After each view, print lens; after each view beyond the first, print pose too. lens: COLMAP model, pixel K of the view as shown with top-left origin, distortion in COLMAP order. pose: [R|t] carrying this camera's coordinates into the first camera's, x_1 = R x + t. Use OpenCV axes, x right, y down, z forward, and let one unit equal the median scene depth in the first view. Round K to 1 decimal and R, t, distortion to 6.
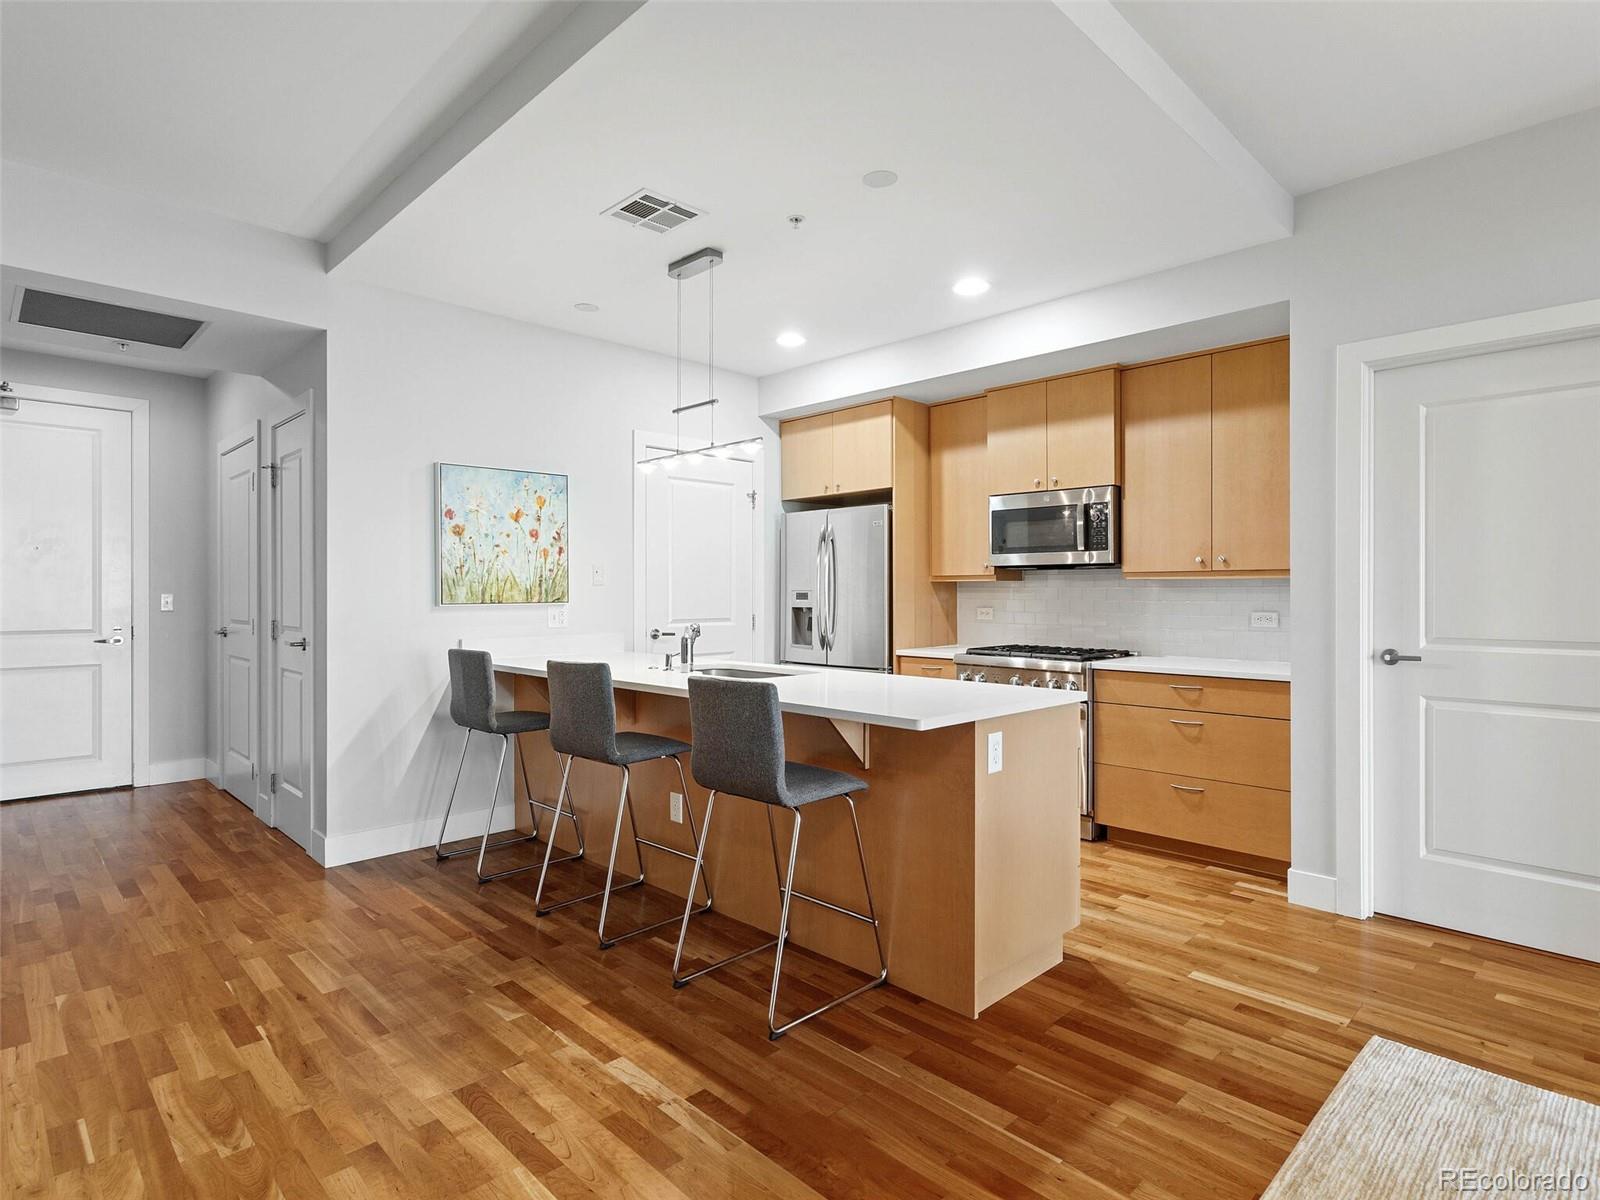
lens RADIAL K [[855.1, 0, 799.4], [0, 855.1, 599.7], [0, 0, 1]] dist [0.005762, 0.000369]
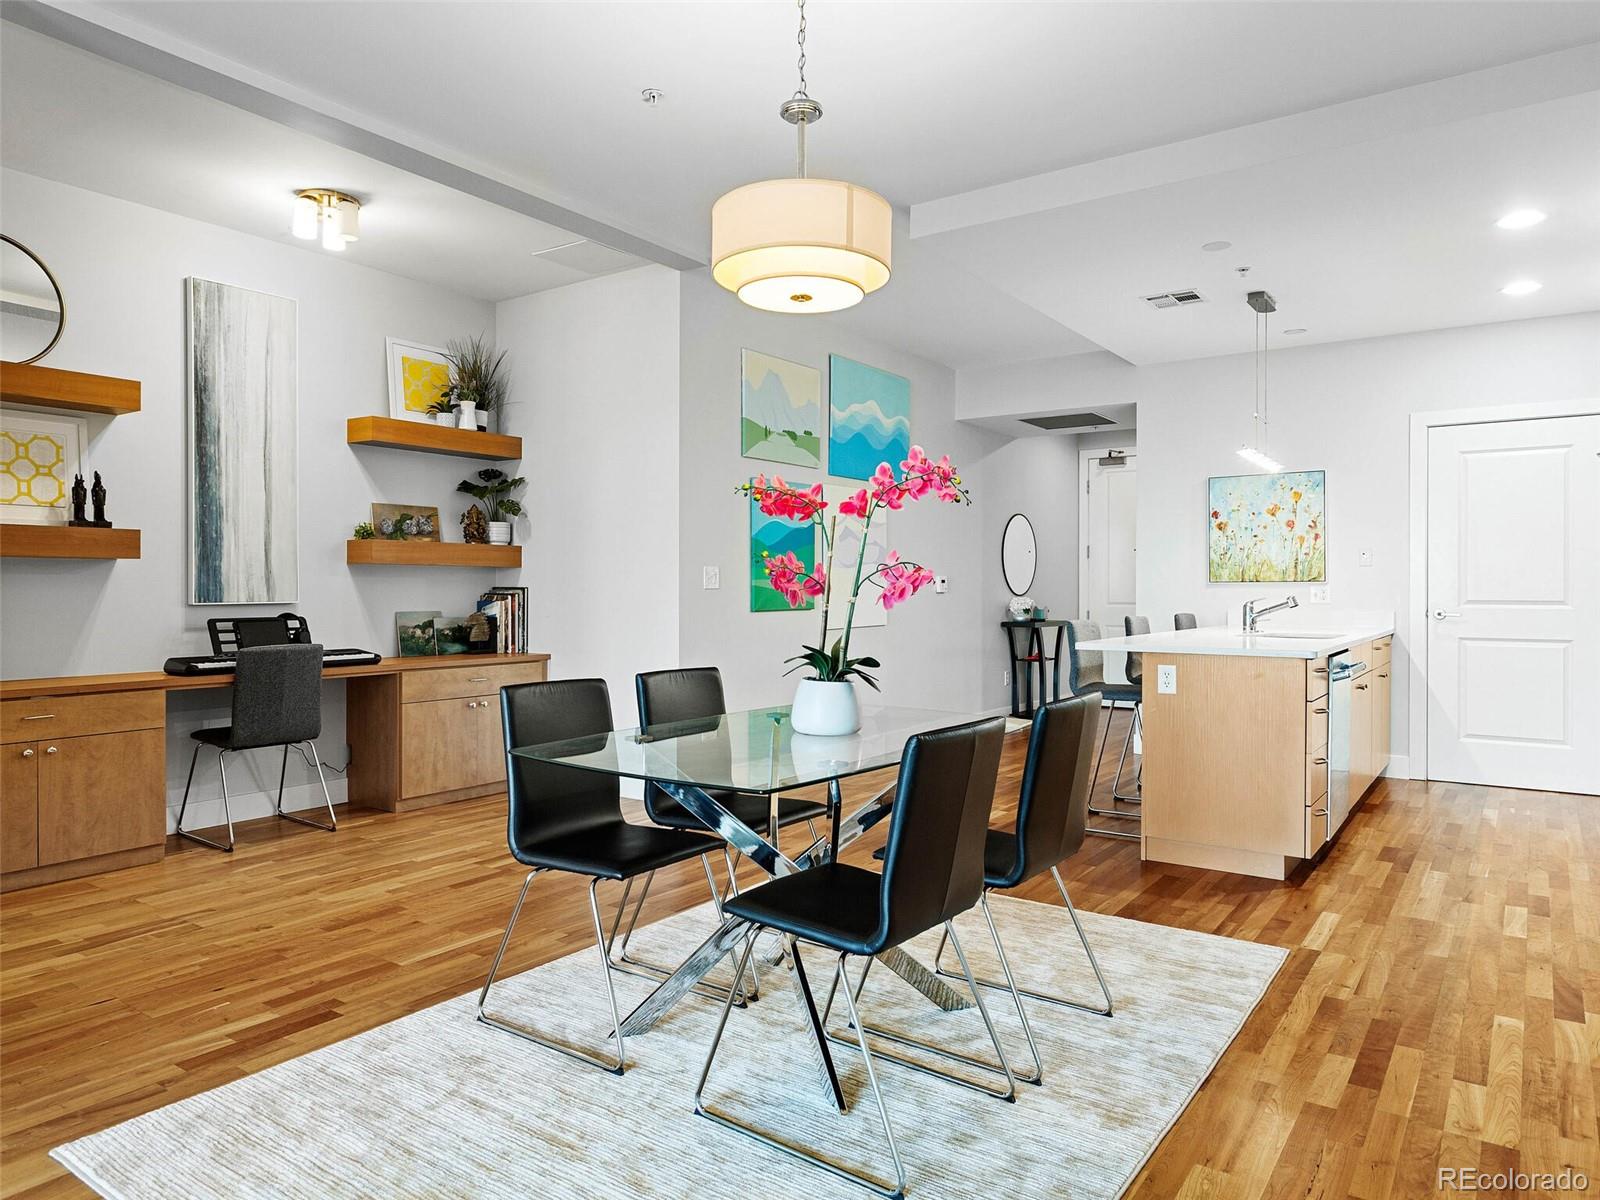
lens RADIAL K [[1038.0, 0, 795.3], [0, 1038.0, 597.1], [0, 0, 1]] dist [-0.010192, 0.011532]
pose [[0.178491, 0.009353, -0.983897, 0.997030], [-0.010296, 0.999918, 0.007638, 0.021414], [0.983888, 0.008767, 0.178573, 0.060338]]
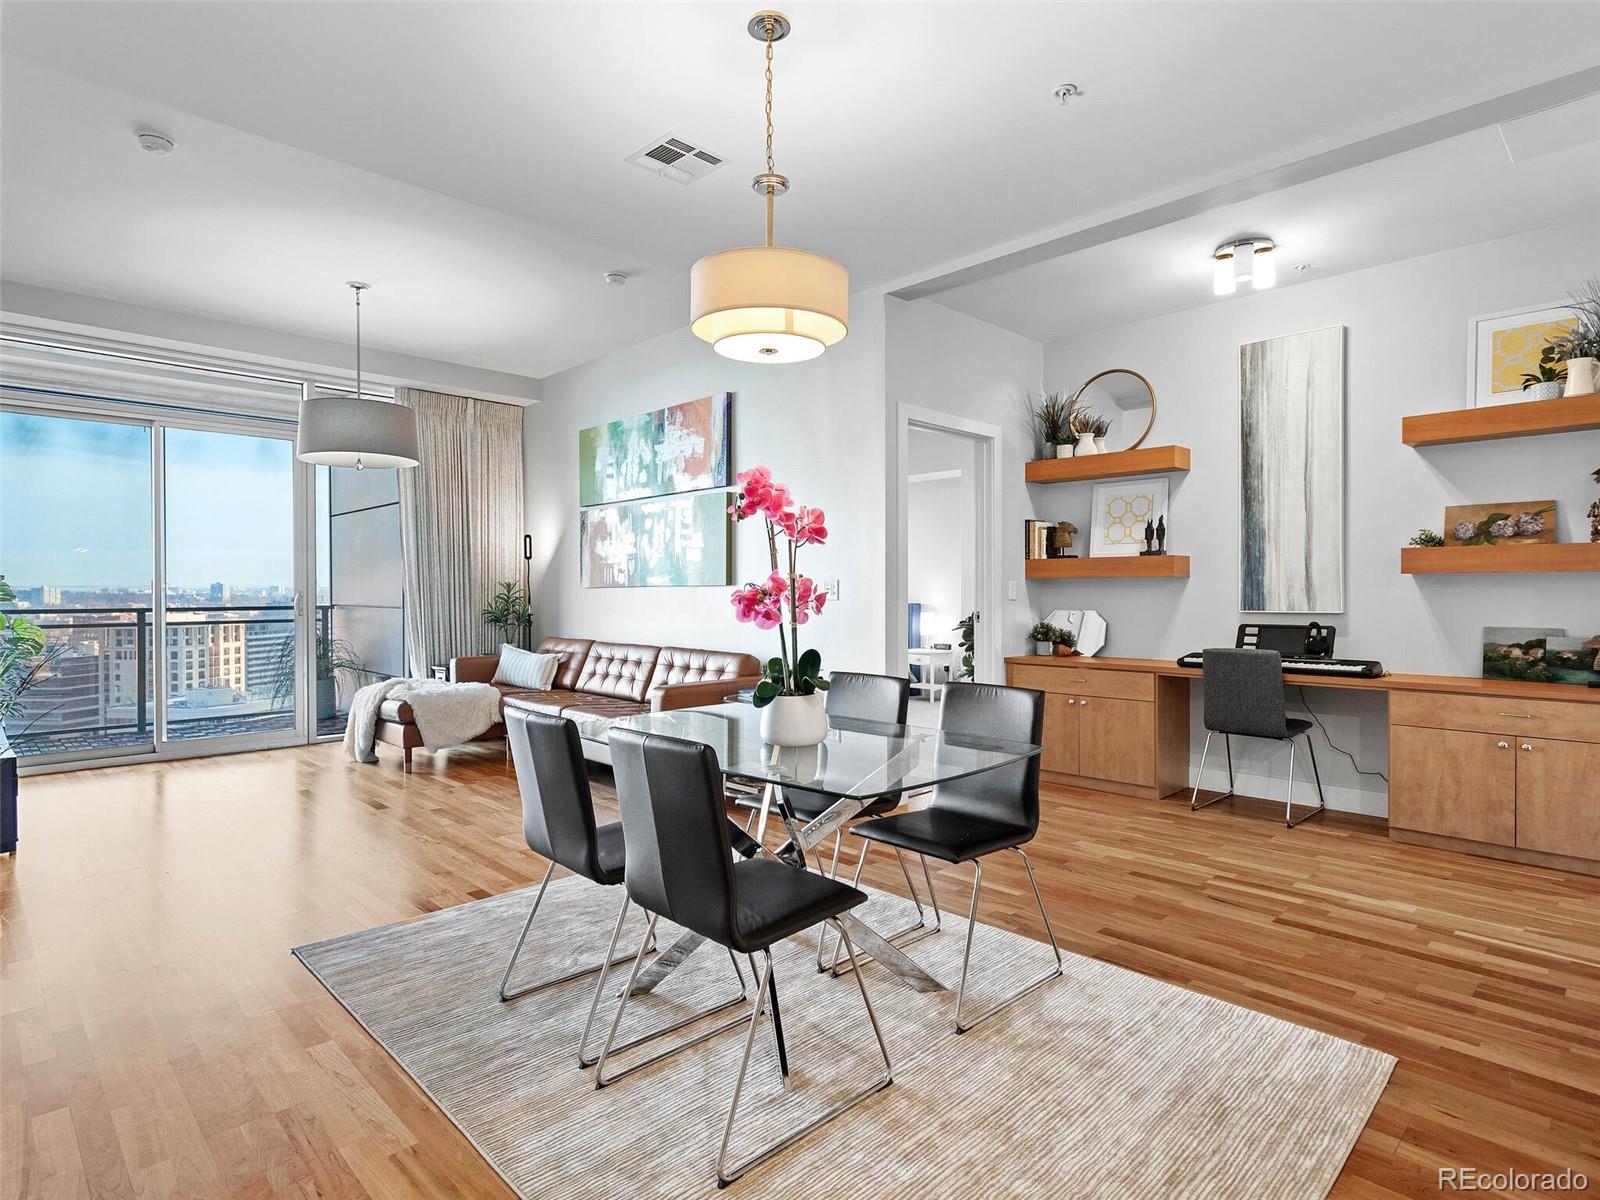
lens RADIAL K [[855.1, 0, 796.8], [0, 855.1, 602.6], [0, 0, 1]] dist [0.005762, 0.000369]
pose [[-0.999958, 0.002186, -0.008913, 0.413625], [0.001970, 0.999708, 0.024071, 0.004833], [0.008963, 0.024053, -0.999671, 0.712795]]
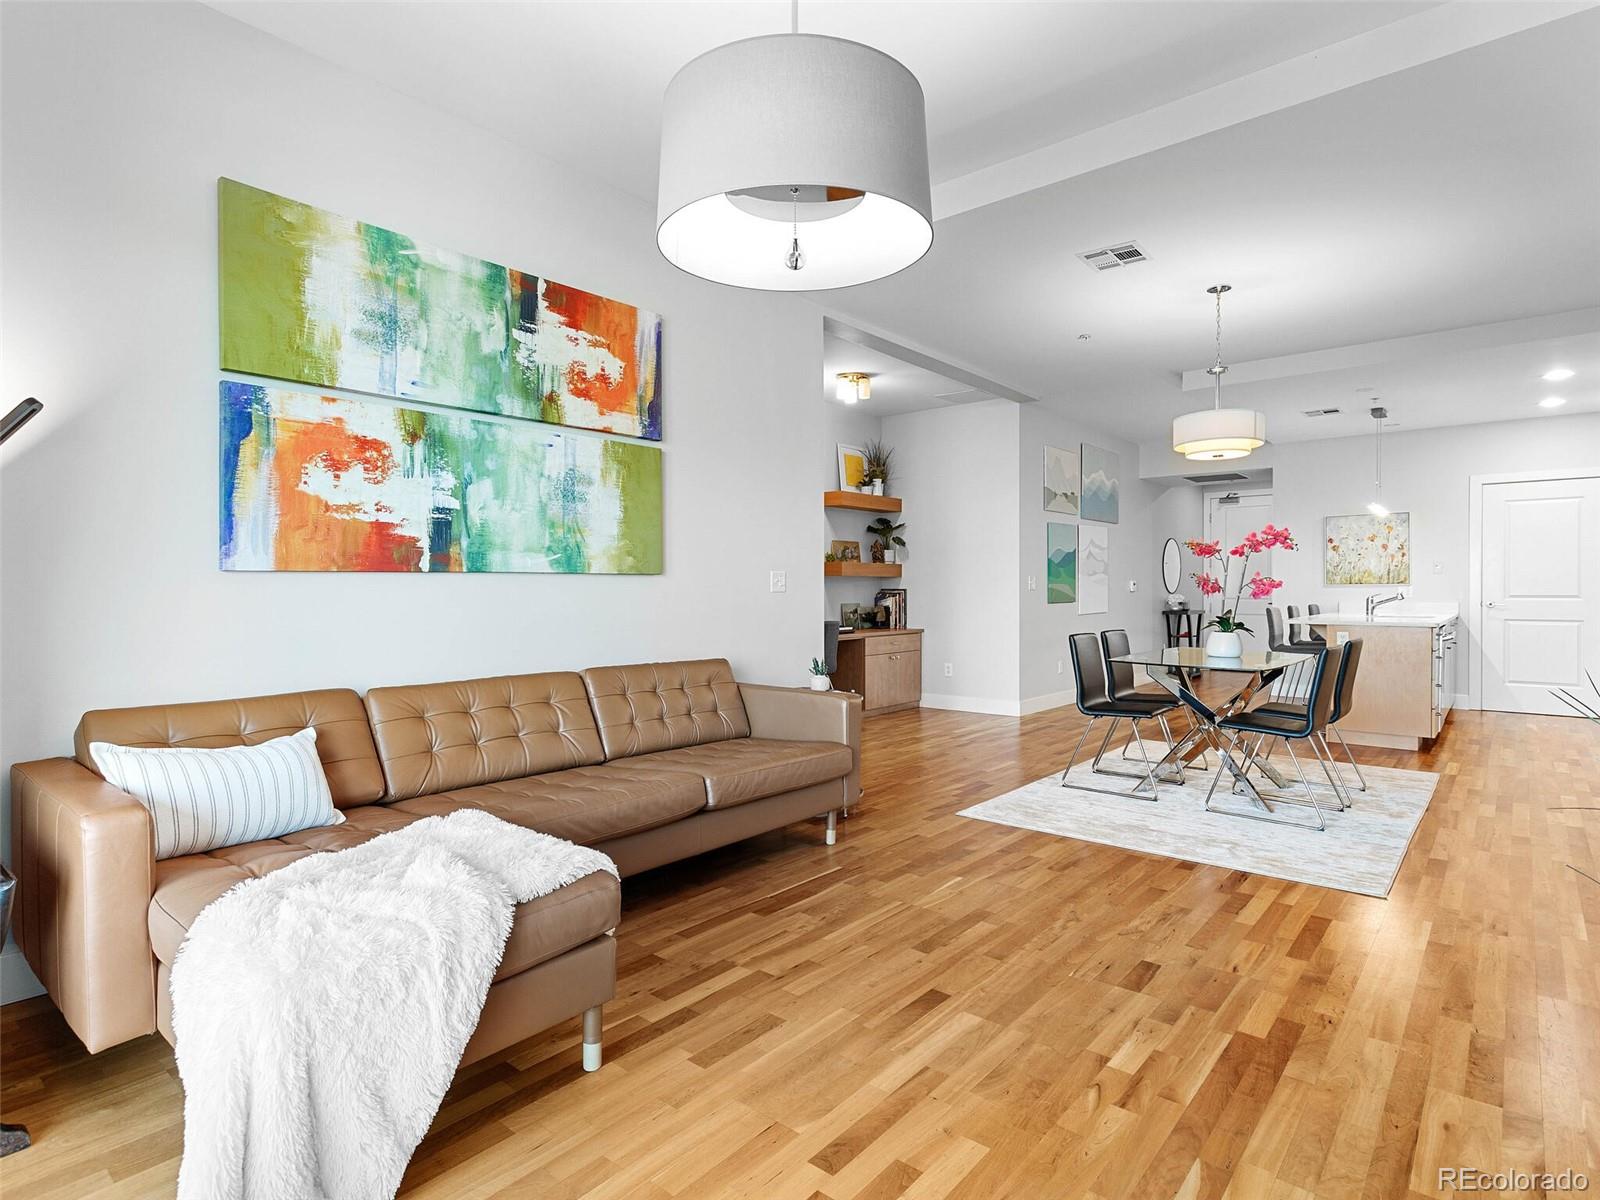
lens RADIAL K [[855.1, 0, 792.1], [0, 855.1, 596.6], [0, 0, 1]] dist [0.005762, 0.000369]
pose [[0.096324, 0.009764, -0.995302, 1.427363], [-0.006805, 0.999935, 0.009151, 0.023722], [0.995327, 0.005891, 0.096384, -0.463375]]
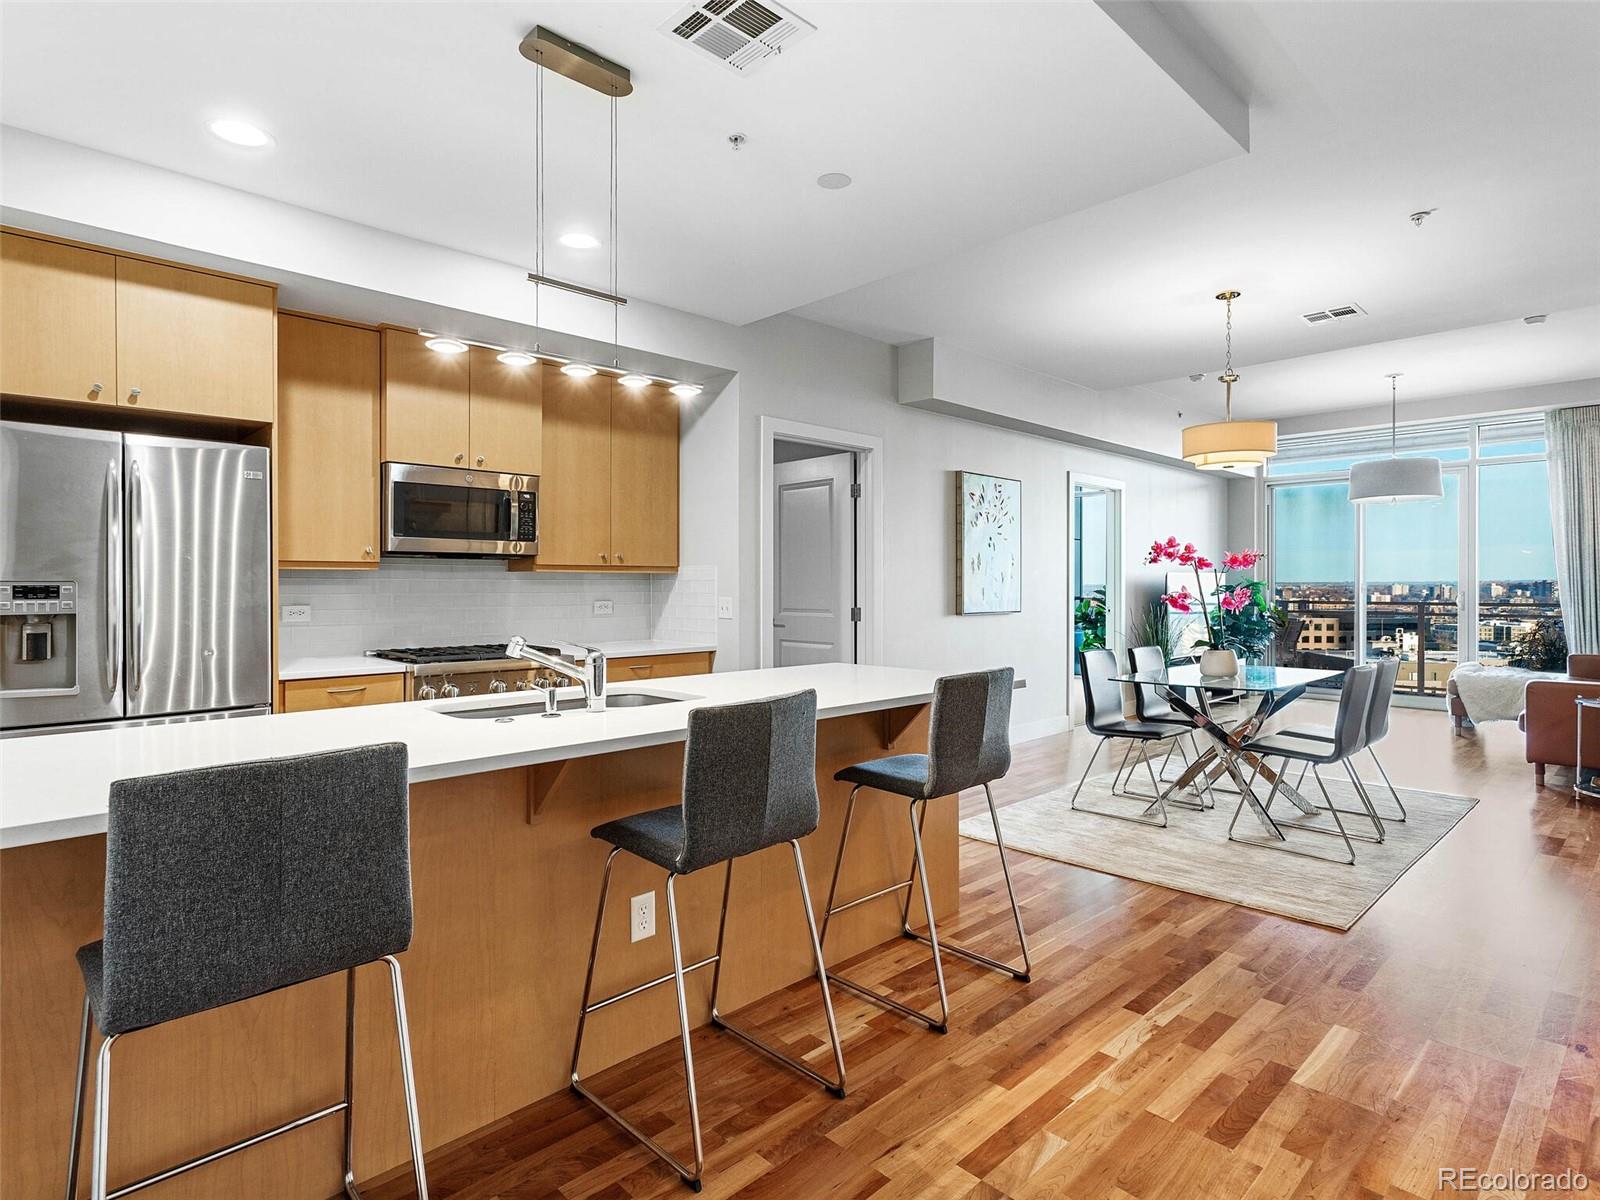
lens RADIAL K [[855.1, 0, 789.4], [0, 855.1, 594.9], [0, 0, 1]] dist [0.005762, 0.000369]
pose [[0.016793, -0.014188, 0.999758, -0.611897], [0.006692, 0.999879, 0.014077, -0.008371], [-0.999837, 0.006454, 0.016886, 0.680154]]
